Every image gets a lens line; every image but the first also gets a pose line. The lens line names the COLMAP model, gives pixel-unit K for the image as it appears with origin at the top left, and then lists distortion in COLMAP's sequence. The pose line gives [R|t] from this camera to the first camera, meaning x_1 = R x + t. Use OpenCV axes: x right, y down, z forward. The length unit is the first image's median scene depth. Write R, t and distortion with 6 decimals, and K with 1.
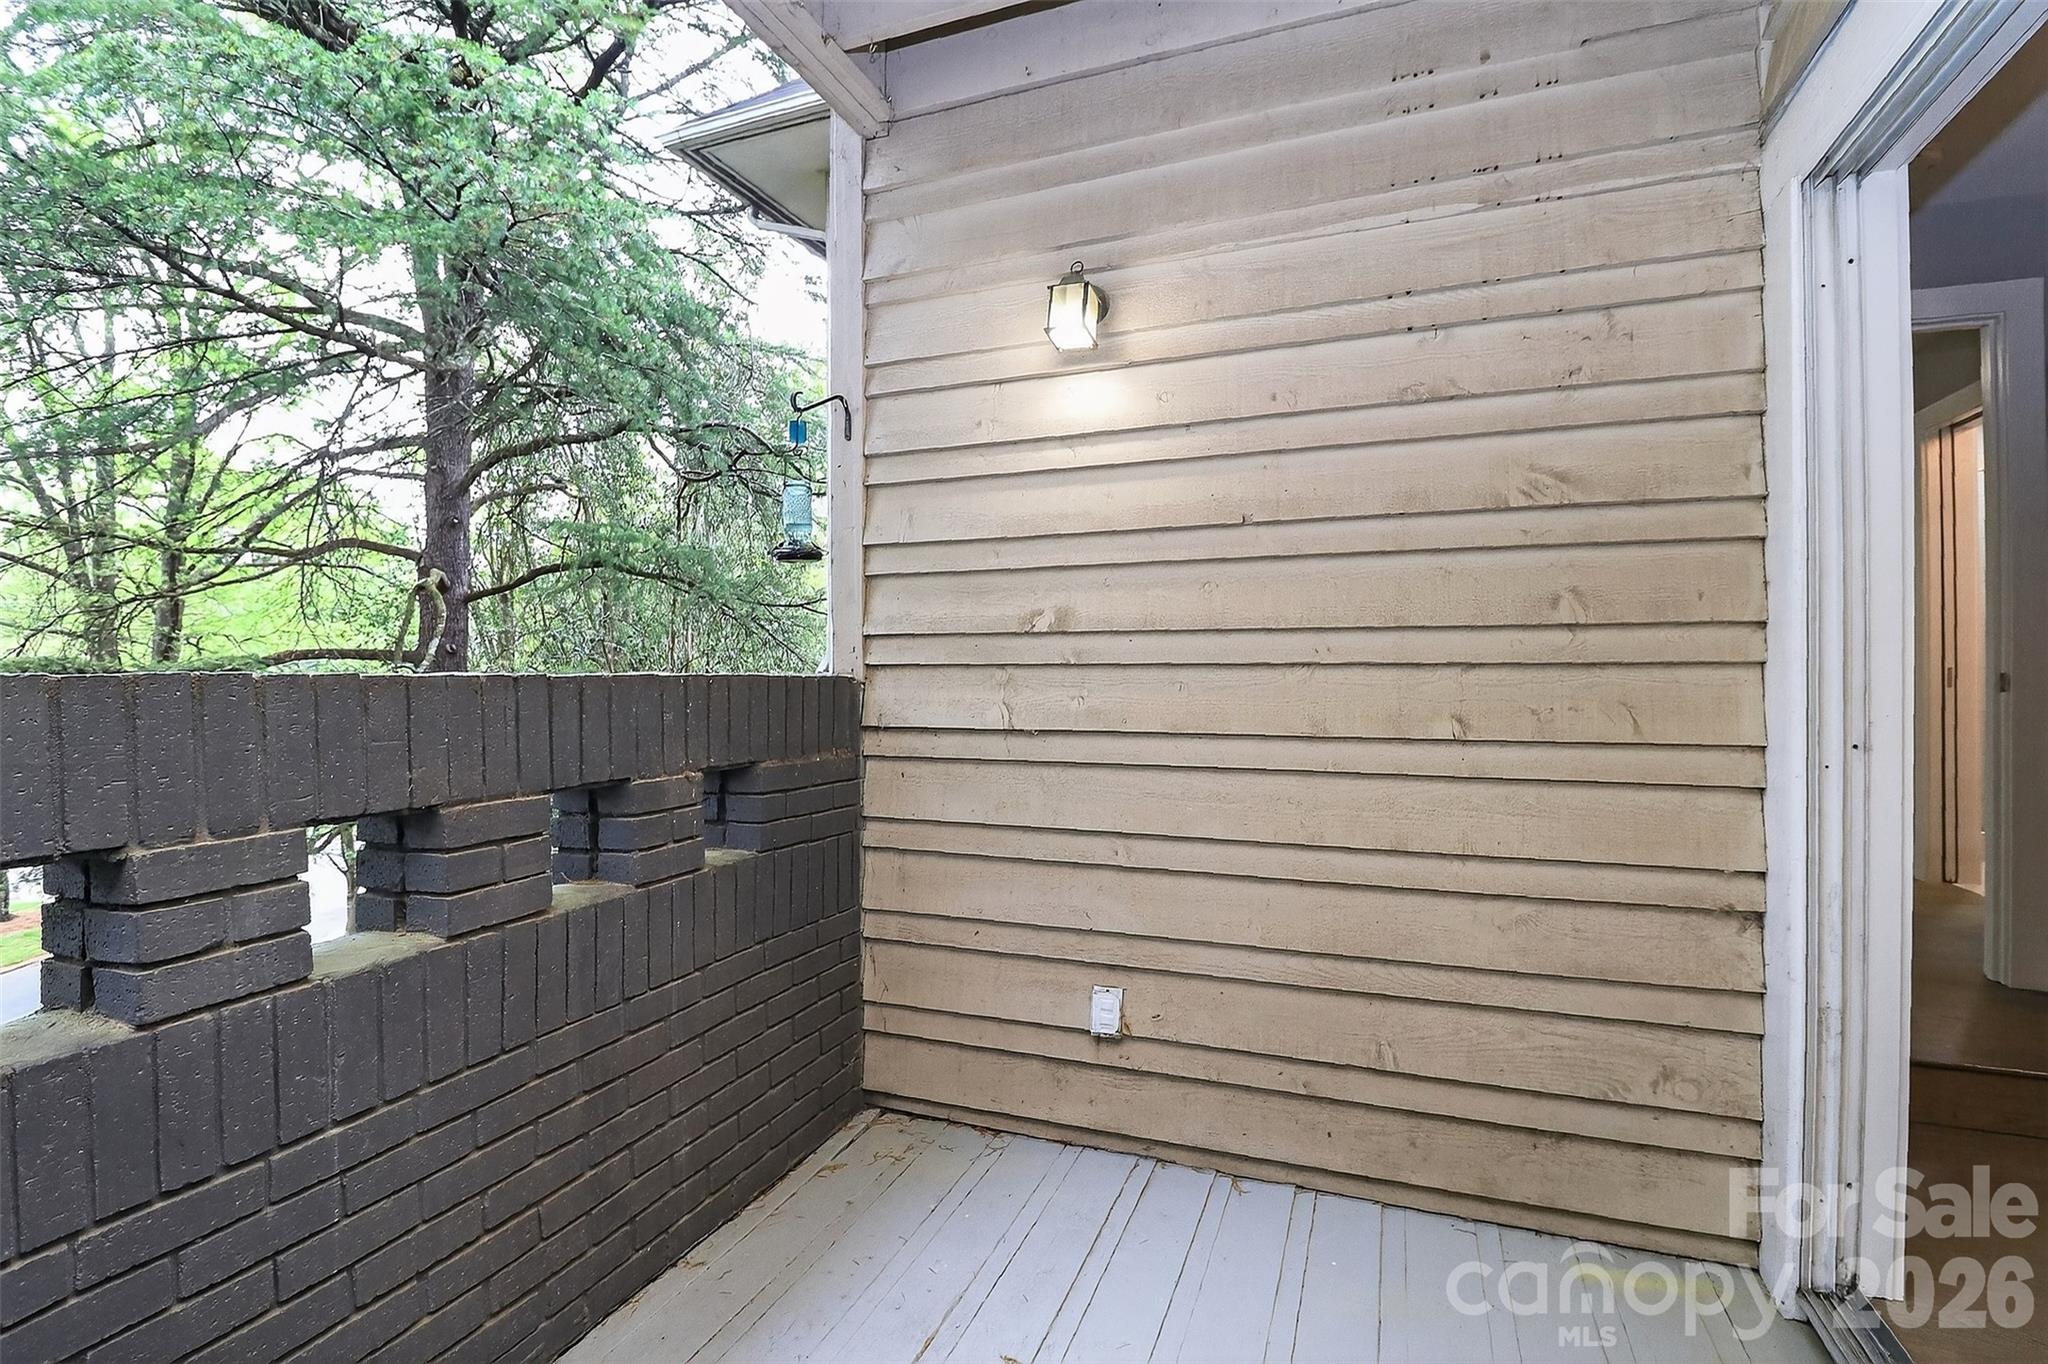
lens RADIAL K [[980.4, 0, 1019.6], [0, 980.4, 675.0], [0, 0, 1]] dist [0.009909, -0.014047]
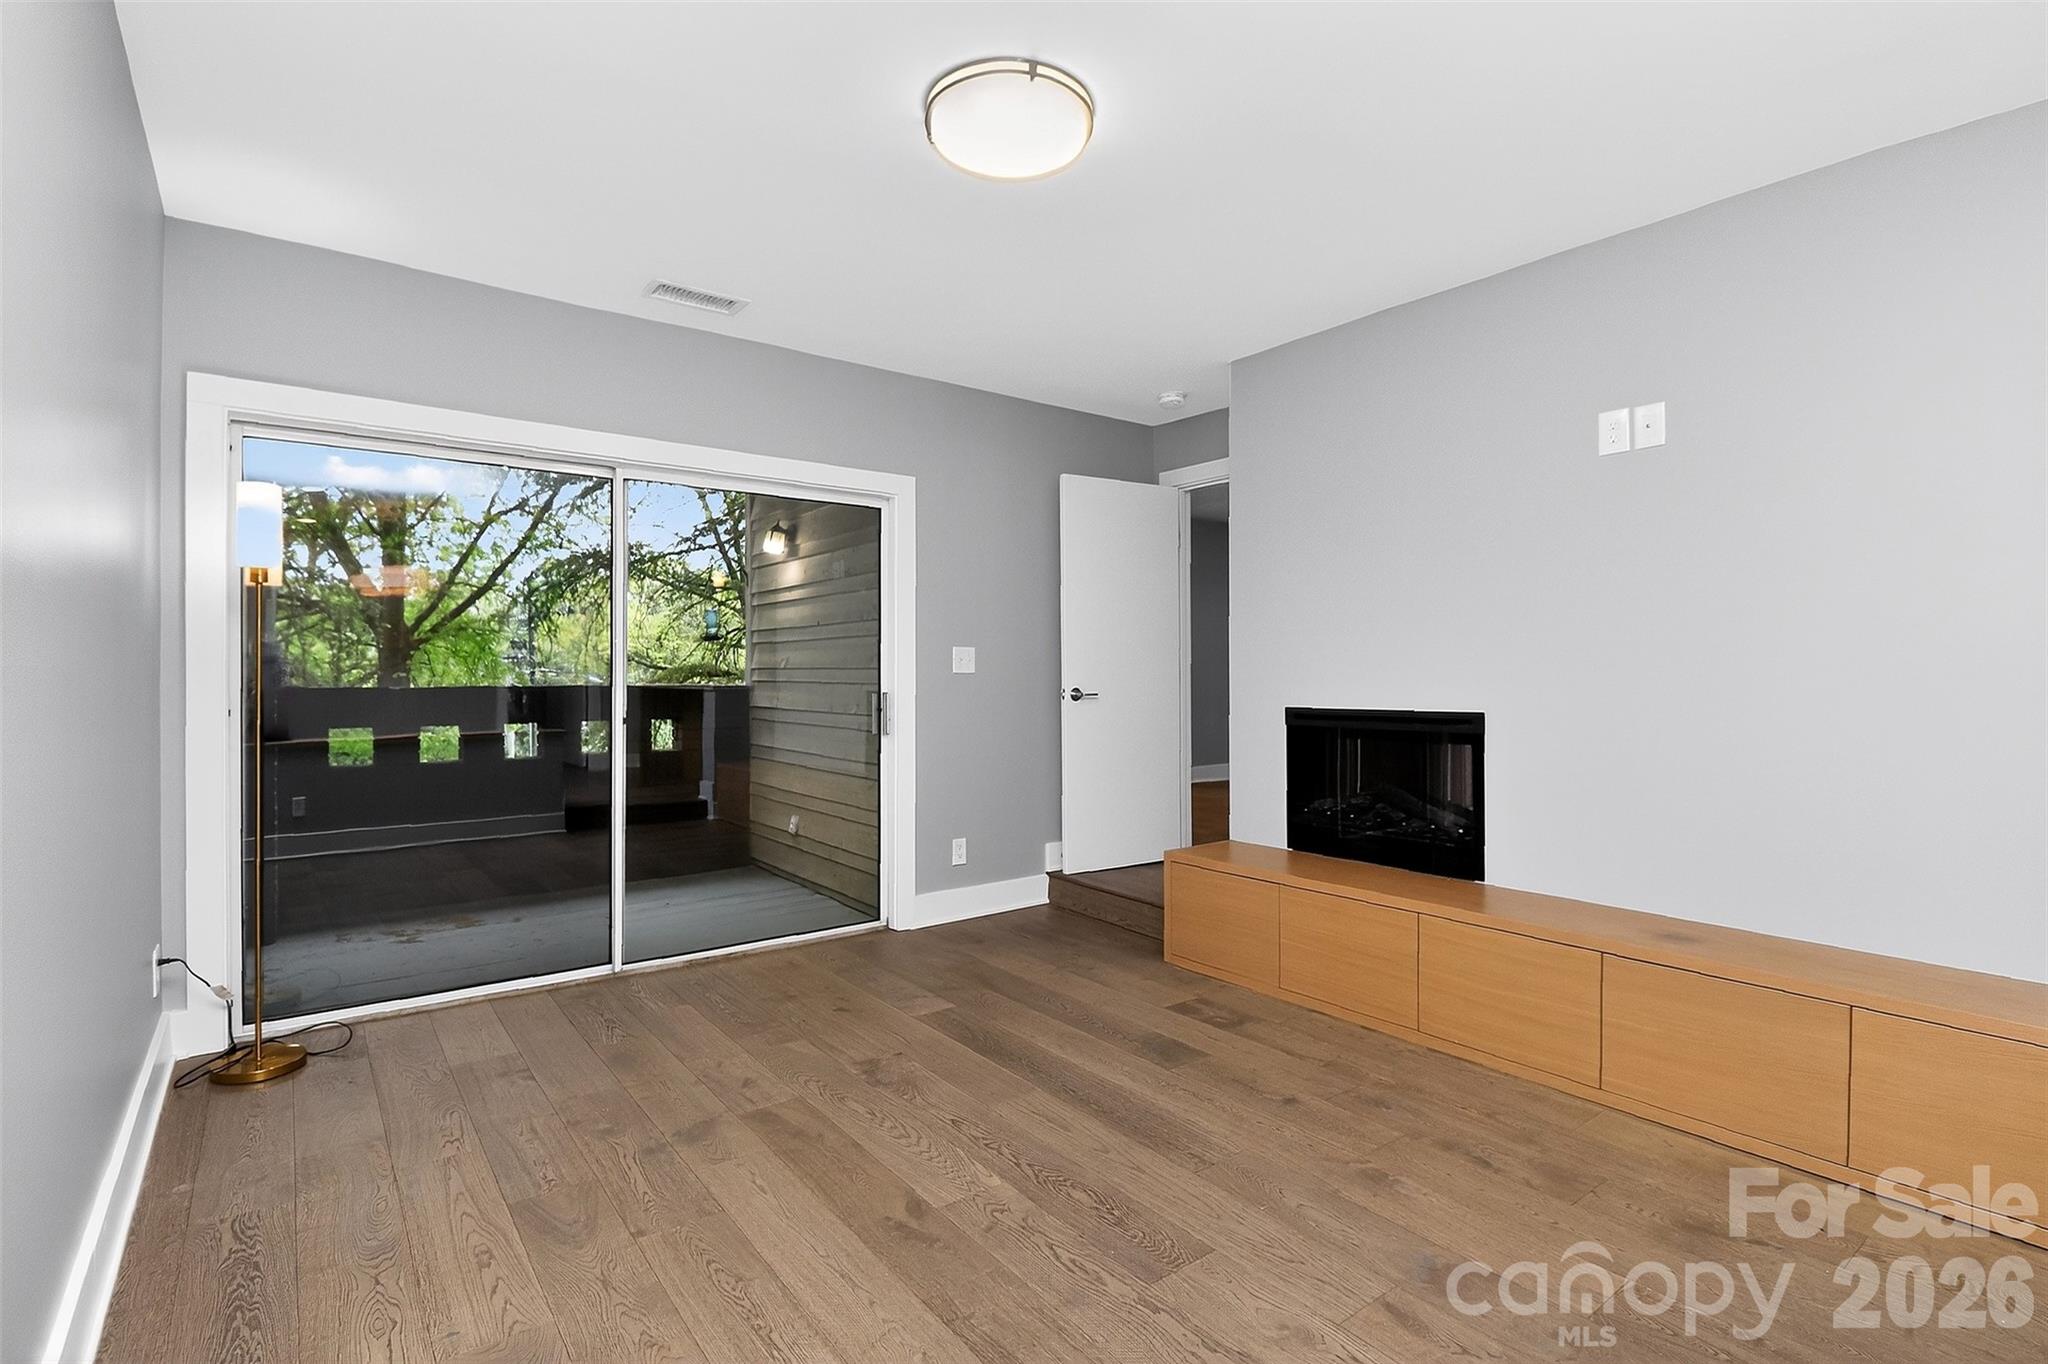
lens RADIAL K [[967.5, 0, 1014.1], [0, 967.5, 660.5], [0, 0, 1]] dist [-0.000070, -0.027947]
pose [[0.850323, -0.003331, -0.526250, 1.813315], [-0.005717, 0.999862, -0.015567, -0.030016], [0.526230, 0.016246, 0.850187, -0.758478]]
